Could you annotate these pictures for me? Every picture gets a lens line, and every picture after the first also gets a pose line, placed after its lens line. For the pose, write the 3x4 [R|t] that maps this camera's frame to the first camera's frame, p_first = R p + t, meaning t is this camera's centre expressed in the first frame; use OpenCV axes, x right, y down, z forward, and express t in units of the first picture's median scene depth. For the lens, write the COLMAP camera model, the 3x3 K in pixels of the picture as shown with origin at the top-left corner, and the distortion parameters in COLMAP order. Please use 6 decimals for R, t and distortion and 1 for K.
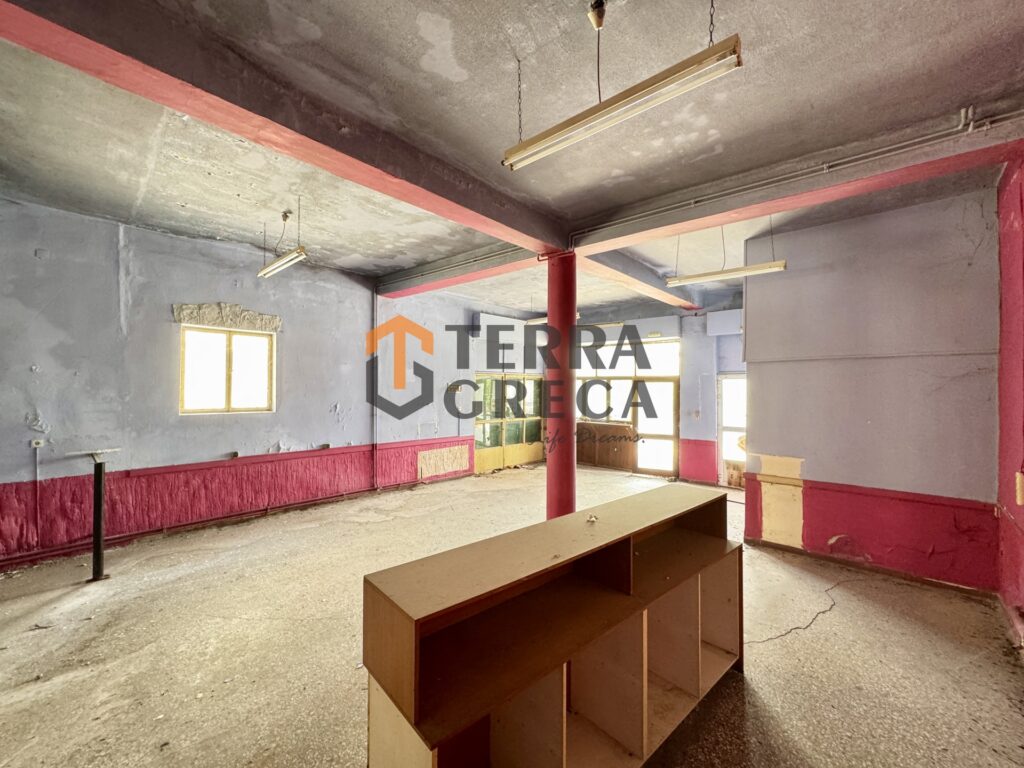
lens RADIAL K [[409.6, 0, 511.9], [0, 409.6, 383.4], [0, 0, 1]] dist [-0.002617, 0.000240]
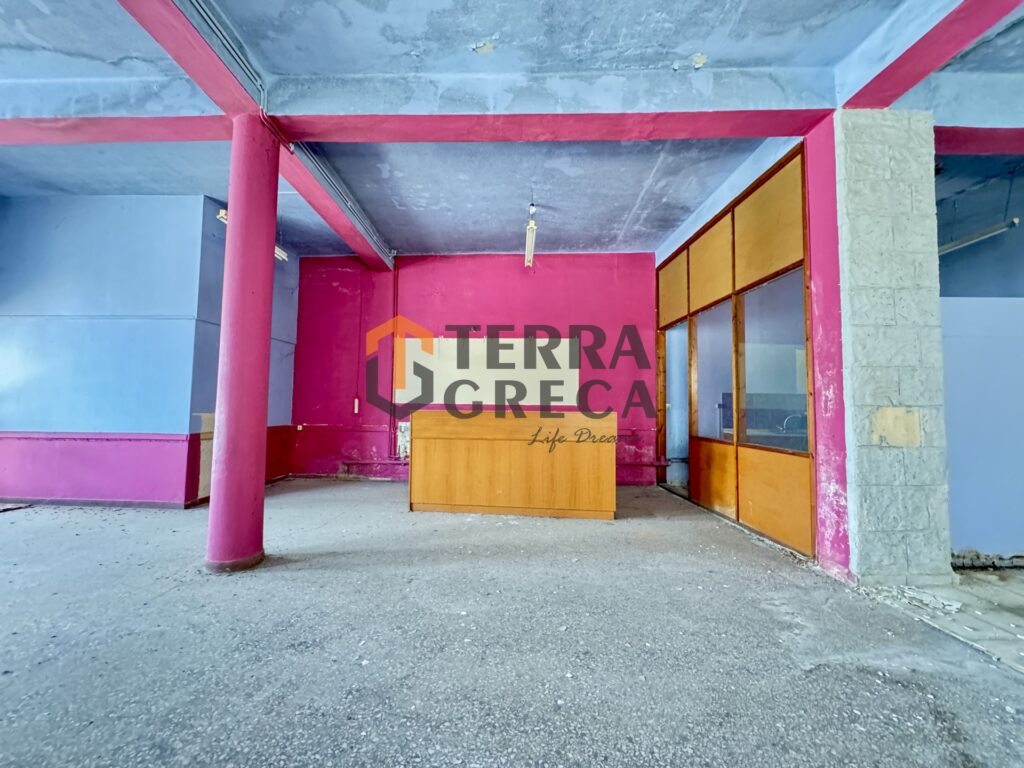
lens RADIAL K [[409.6, 0, 511.9], [0, 409.6, 383.4], [0, 0, 1]] dist [-0.002617, 0.000240]
pose [[-0.654293, 0.028257, 0.755713, -0.616127], [-0.023874, 0.998032, -0.057987, 0.133513], [-0.755864, -0.055983, -0.652330, 1.028978]]
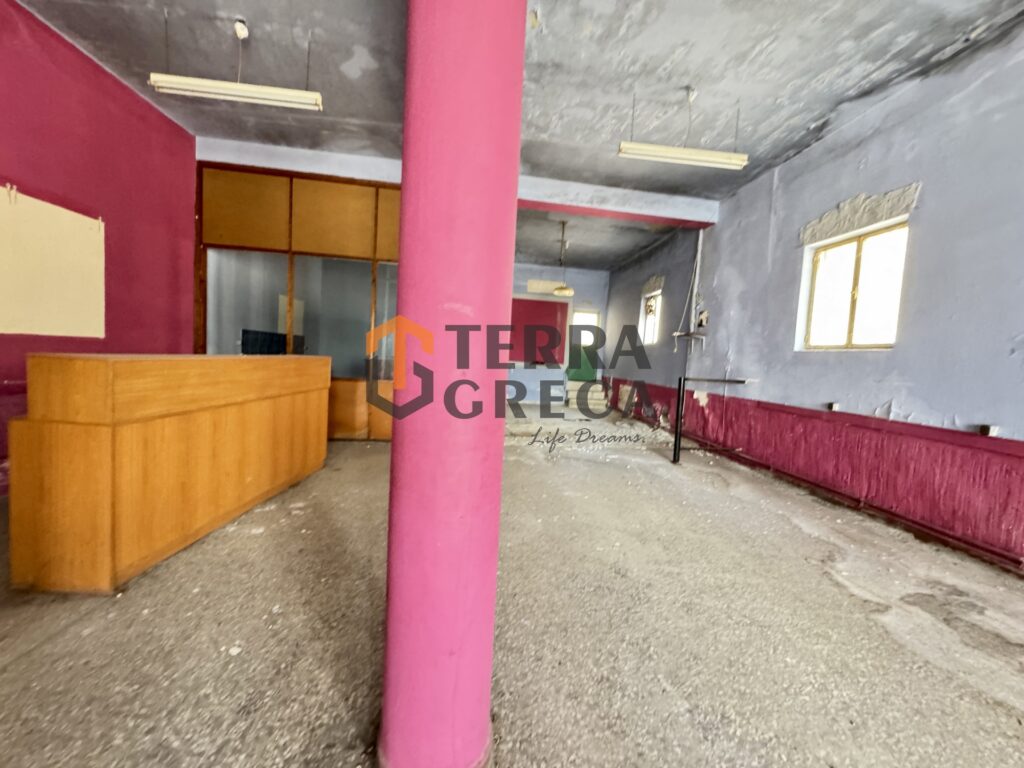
lens RADIAL K [[409.6, 0, 511.9], [0, 409.6, 383.4], [0, 0, 1]] dist [-0.002617, 0.000240]
pose [[-0.664625, 0.006777, -0.747146, 0.267137], [-0.050444, 0.997270, 0.053918, 0.129954], [0.745472, 0.073524, -0.662469, 1.117052]]
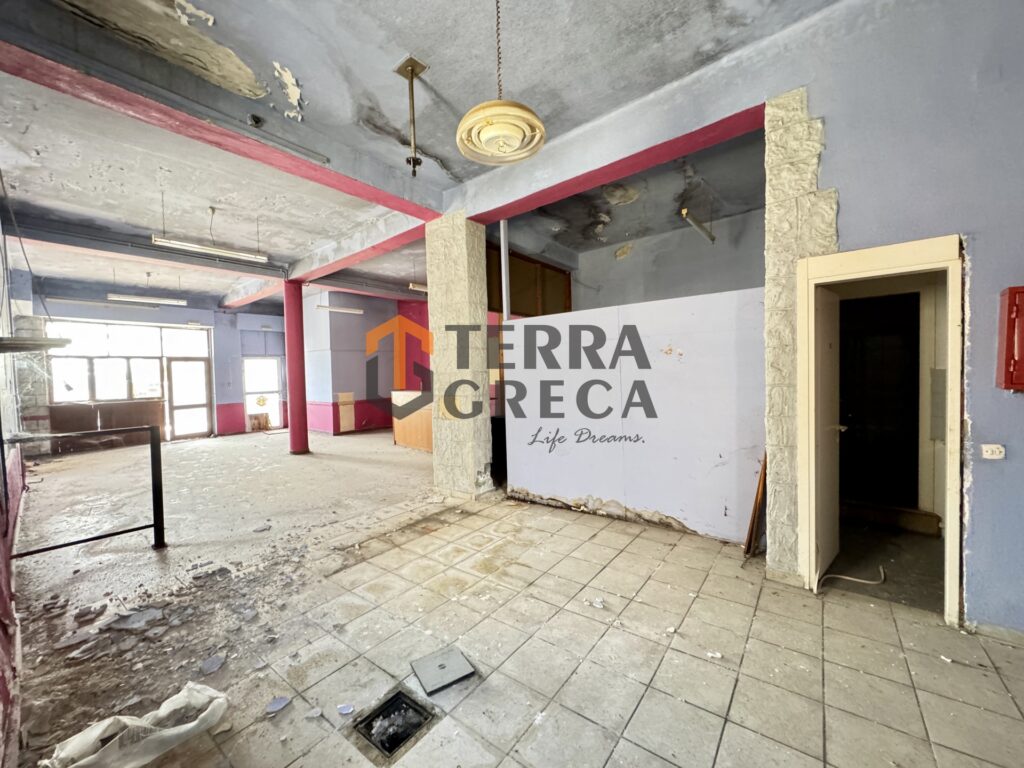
lens RADIAL K [[409.6, 0, 511.9], [0, 409.6, 383.4], [0, 0, 1]] dist [-0.002617, 0.000240]
pose [[-0.037785, -0.034337, 0.998696, -1.512763], [0.016343, 0.999255, 0.034975, 0.058346], [-0.999152, 0.017643, -0.037195, 0.152738]]
